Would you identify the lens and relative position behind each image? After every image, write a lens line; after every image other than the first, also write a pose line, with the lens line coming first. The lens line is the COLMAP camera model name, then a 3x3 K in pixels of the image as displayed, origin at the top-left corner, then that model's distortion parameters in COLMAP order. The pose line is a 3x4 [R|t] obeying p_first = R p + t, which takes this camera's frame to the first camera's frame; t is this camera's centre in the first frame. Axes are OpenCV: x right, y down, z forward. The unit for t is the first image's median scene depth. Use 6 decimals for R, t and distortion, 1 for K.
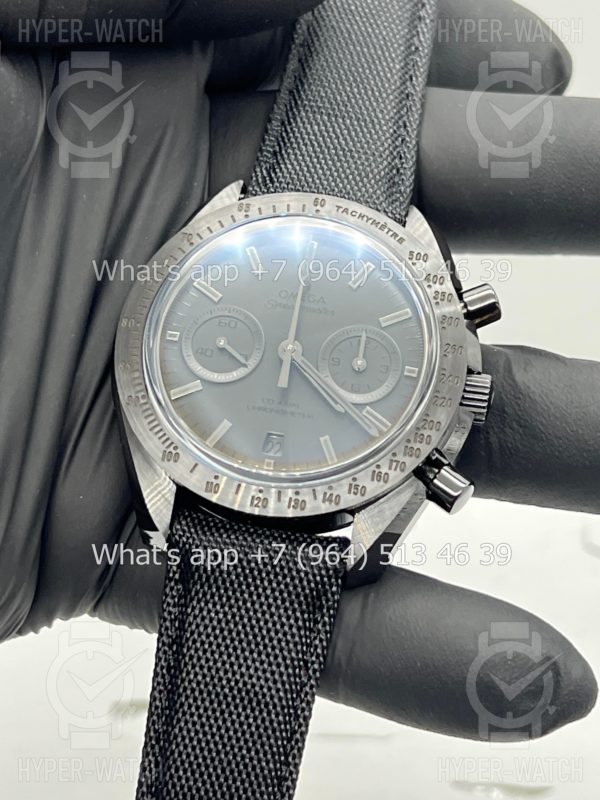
lens RADIAL K [[1883.3, 0, 288.4], [0, 1883.3, 377.1], [0, 0, 1]] dist [0.250257, 0.000000]
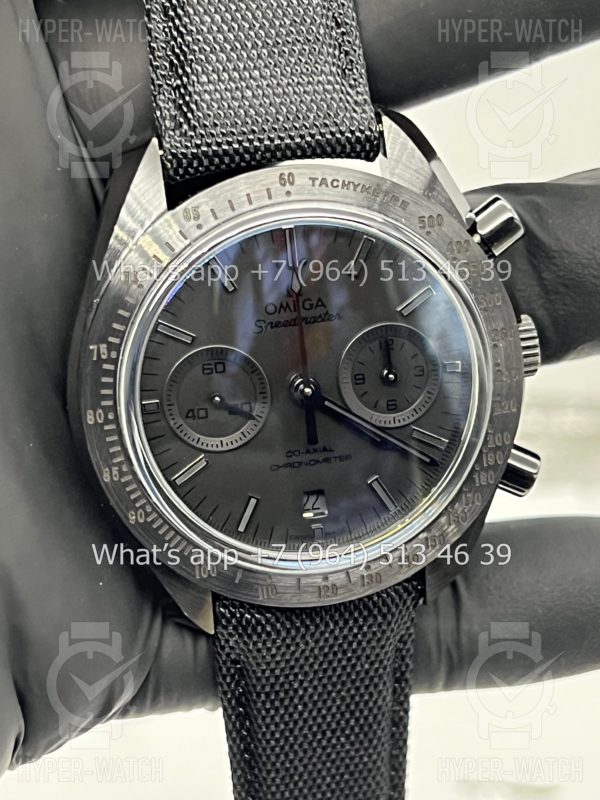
lens RADIAL K [[1883.3, 0, 293.7], [0, 1883.3, 386.9], [0, 0, 1]] dist [0.250257, 0.000000]
pose [[0.935197, -0.312187, 0.167170, -0.135371], [0.165720, 0.802992, 0.572486, -0.467960], [-0.312959, -0.507684, 0.802691, 0.373316]]
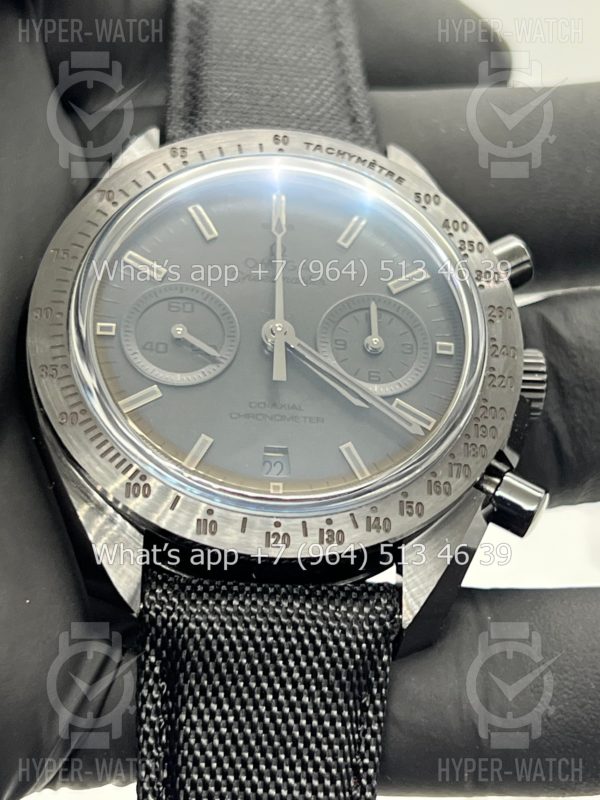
lens RADIAL K [[1883.3, 0, 306.1], [0, 1883.3, 398.7], [0, 0, 1]] dist [0.250257, 0.000000]
pose [[0.970265, -0.082368, 0.227600, -0.153788], [0.105493, 0.990214, -0.091363, 0.076929], [-0.217847, 0.112657, 0.969459, 0.311349]]
